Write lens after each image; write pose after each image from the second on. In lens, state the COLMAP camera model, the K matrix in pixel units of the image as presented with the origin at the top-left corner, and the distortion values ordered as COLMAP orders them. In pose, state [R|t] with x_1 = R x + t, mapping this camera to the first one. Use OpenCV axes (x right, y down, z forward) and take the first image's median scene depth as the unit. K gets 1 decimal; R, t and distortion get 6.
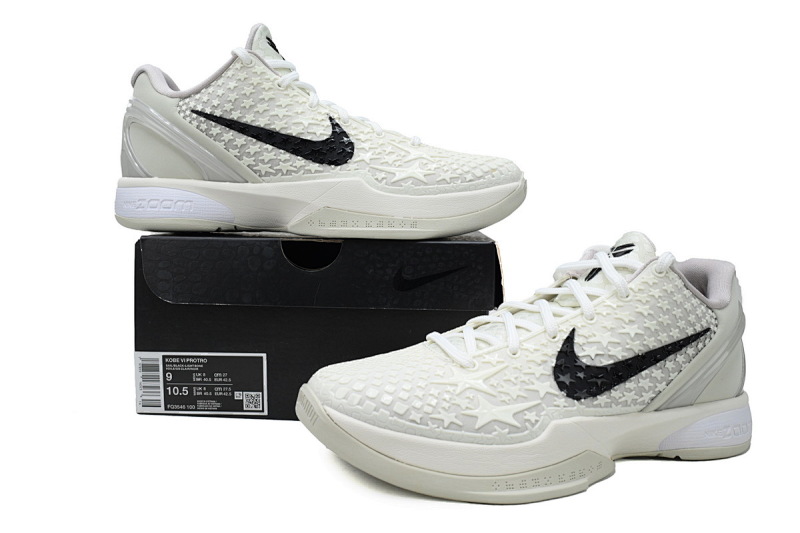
lens RADIAL K [[726.3, 0, 400.0], [0, 726.3, 266.5], [0, 0, 1]] dist [-0.000560, 0.001771]
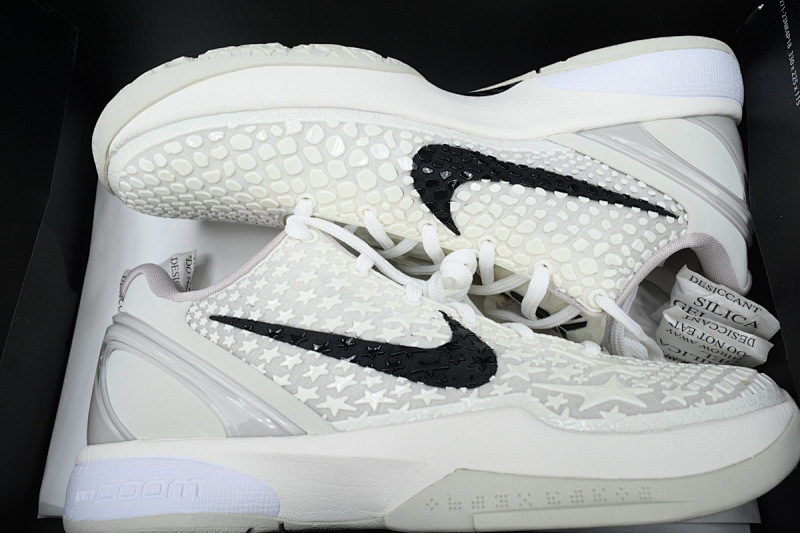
lens RADIAL K [[708.6, 0, 400.0], [0, 708.6, 266.5], [0, 0, 1]] dist [0.067636, 0.000522]
pose [[0.996999, -0.072079, -0.028249, -0.170913], [0.054237, 0.910699, -0.409494, -0.012641], [0.055242, 0.406733, 0.911875, 0.694501]]
